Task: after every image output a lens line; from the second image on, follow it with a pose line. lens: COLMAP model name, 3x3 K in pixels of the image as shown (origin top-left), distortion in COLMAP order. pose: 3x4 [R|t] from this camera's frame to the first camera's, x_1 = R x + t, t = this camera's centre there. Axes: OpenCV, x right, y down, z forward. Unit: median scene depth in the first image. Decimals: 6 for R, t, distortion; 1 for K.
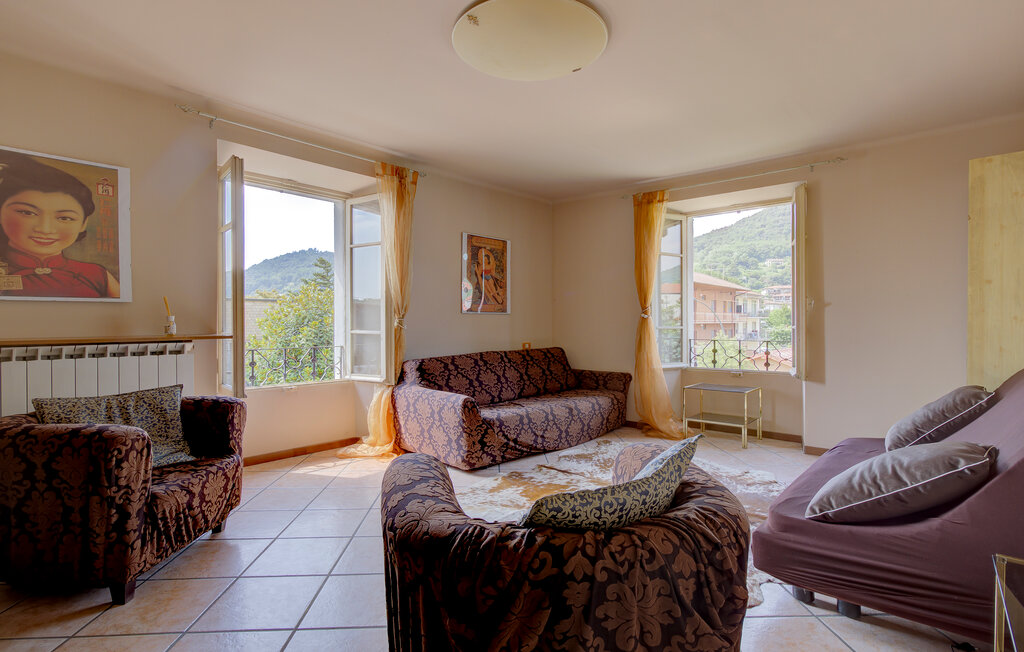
lens RADIAL K [[504.3, 0, 511.8], [0, 504.3, 320.7], [0, 0, 1]] dist [-0.003042, 0.001557]
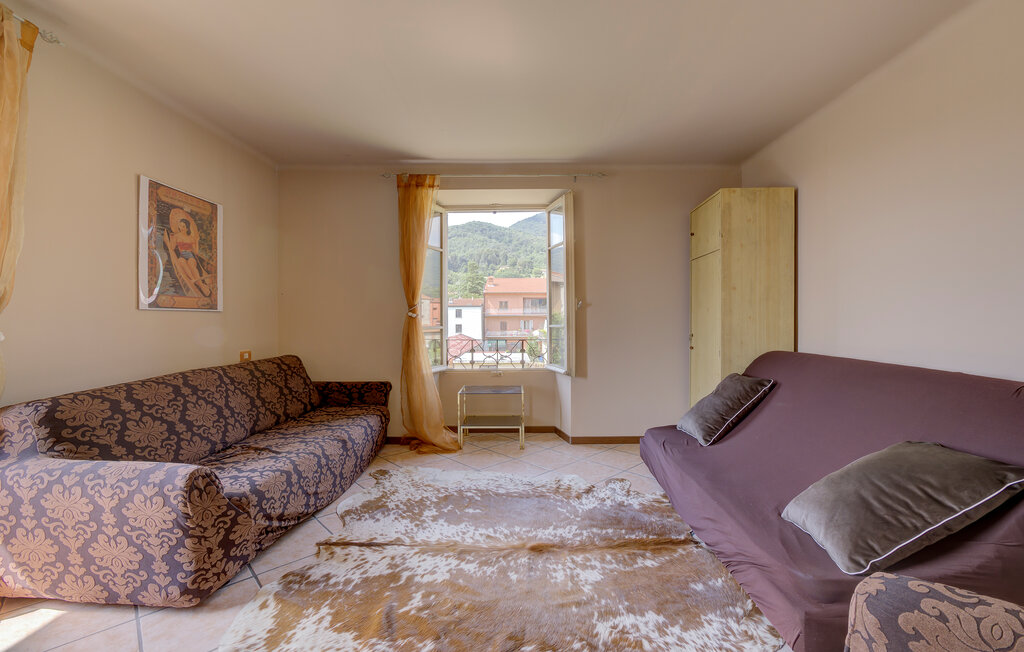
lens RADIAL K [[431.5, 0, 512.3], [0, 431.5, 316.5], [0, 0, 1]] dist [-0.020001, 0.009517]
pose [[0.757545, 0.001371, 0.652781, -0.106349], [0.003280, 0.999977, -0.005906, -0.002101], [-0.652774, 0.006615, 0.757524, 0.369031]]
